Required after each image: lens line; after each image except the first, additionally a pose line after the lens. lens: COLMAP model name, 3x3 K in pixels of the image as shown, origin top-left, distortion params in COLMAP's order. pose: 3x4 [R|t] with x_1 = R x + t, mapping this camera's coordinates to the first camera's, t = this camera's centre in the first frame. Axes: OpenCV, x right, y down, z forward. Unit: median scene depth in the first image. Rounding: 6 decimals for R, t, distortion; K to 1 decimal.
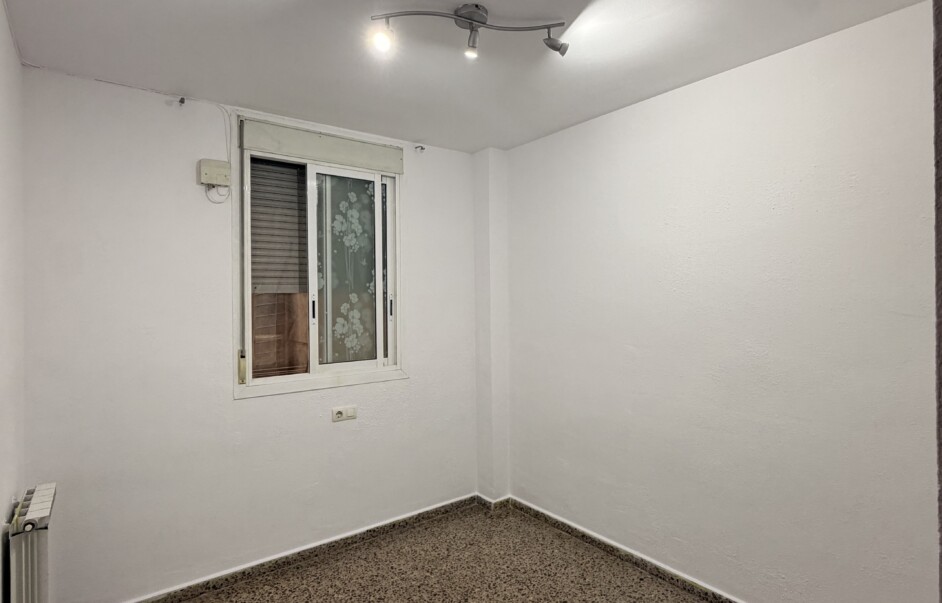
lens RADIAL K [[501.4, 0, 465.5], [0, 501.4, 299.4], [0, 0, 1]] dist [0.007974, 0.001973]
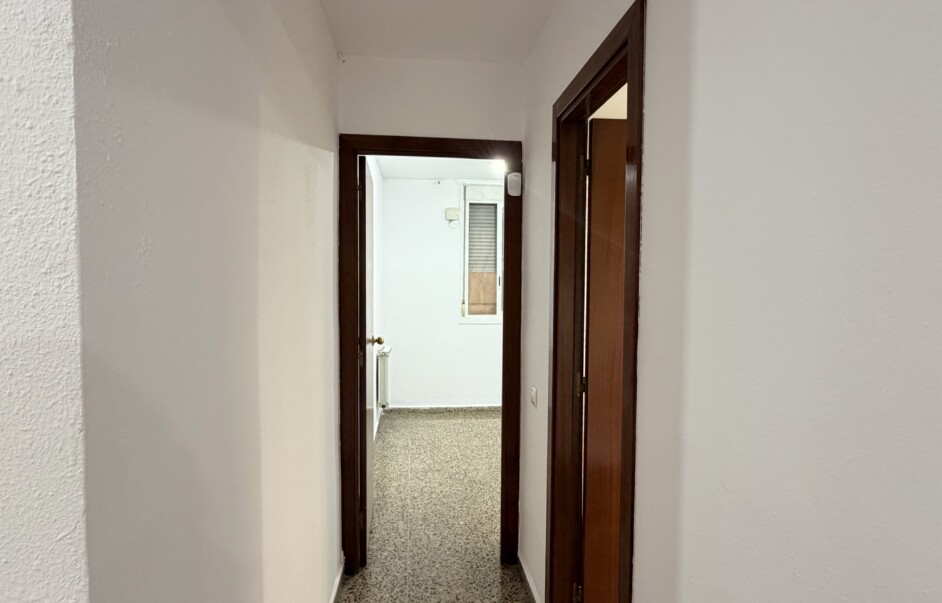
lens RADIAL K [[501.4, 0, 470.8], [0, 501.4, 300.9], [0, 0, 1]] dist [0.007974, 0.001973]
pose [[0.856268, 0.039533, -0.515016, 0.623101], [-0.019124, 0.998810, 0.044873, 0.012917], [0.516177, -0.028574, 0.856005, -0.718257]]
